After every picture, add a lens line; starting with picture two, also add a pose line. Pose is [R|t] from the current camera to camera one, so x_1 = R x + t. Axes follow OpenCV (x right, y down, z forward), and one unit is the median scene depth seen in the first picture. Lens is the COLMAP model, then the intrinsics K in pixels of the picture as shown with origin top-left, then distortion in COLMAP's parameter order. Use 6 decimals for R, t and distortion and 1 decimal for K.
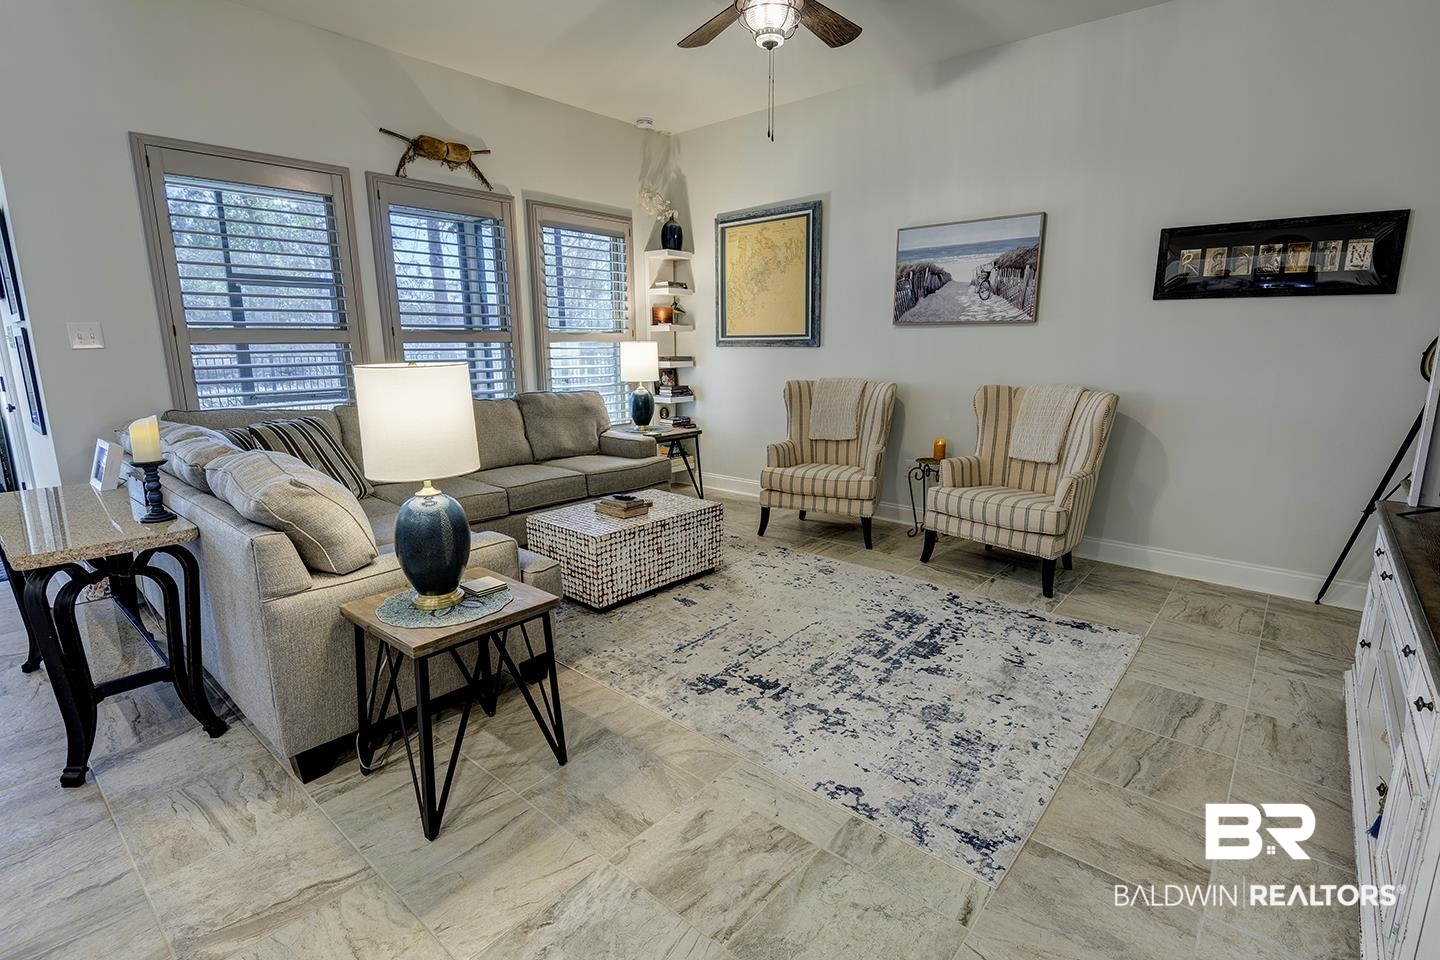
lens RADIAL K [[681.6, 0, 719.4], [0, 681.6, 484.2], [0, 0, 1]] dist [-0.002132, -0.000981]
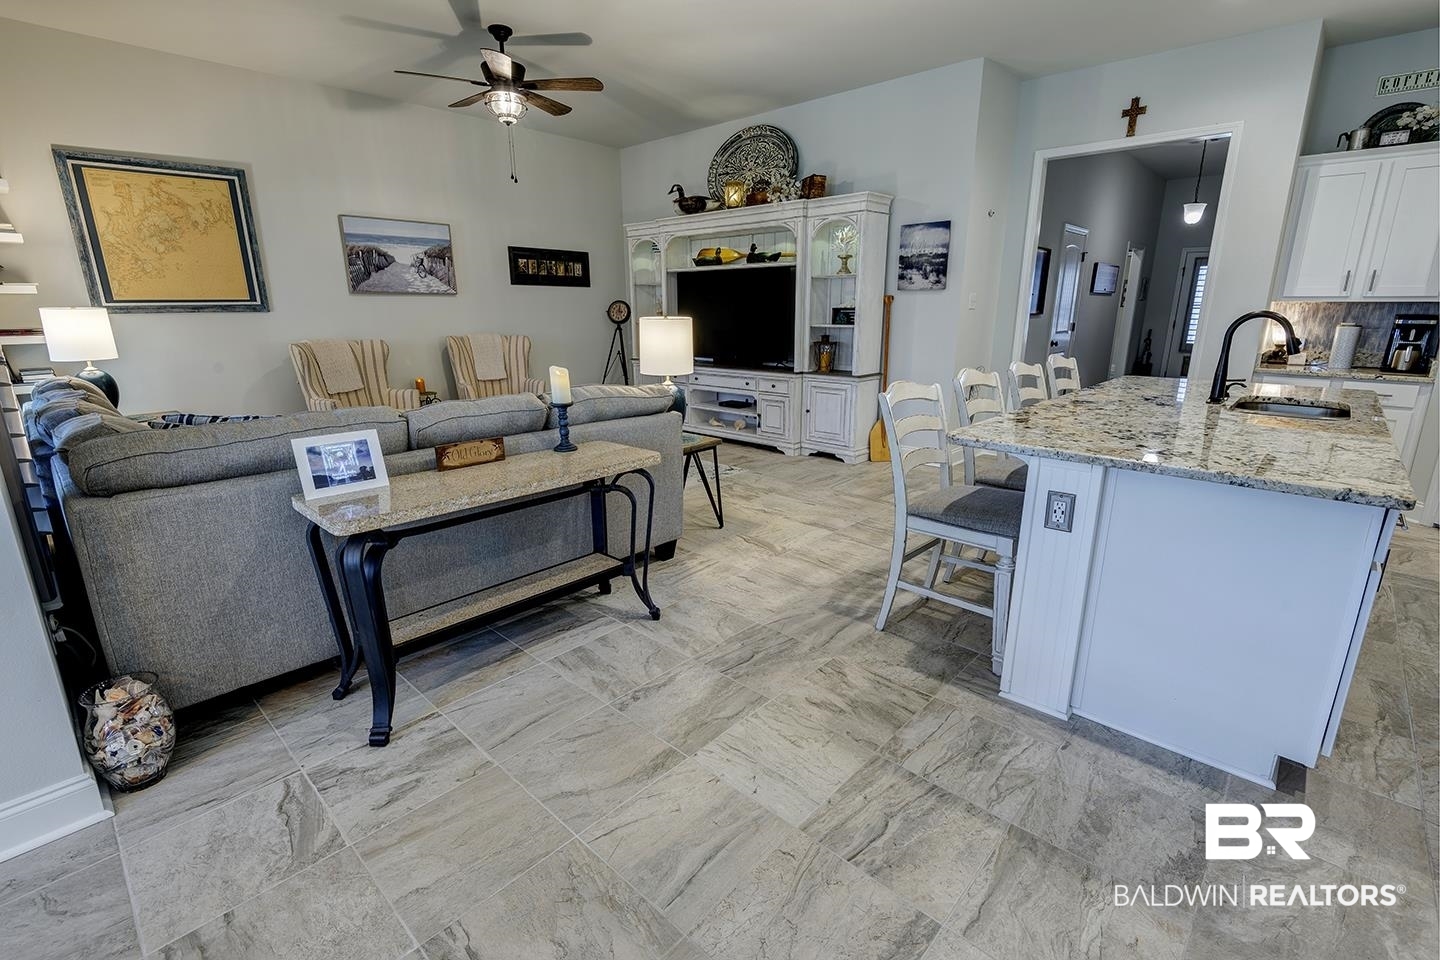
lens RADIAL K [[654.3, 0, 724.9], [0, 654.3, 477.4], [0, 0, 1]] dist [0.012098, -0.008023]
pose [[0.039135, -0.250125, 0.967422, -1.029351], [0.209373, 0.948725, 0.236821, -0.060906], [-0.977052, 0.193284, 0.089498, 0.317169]]
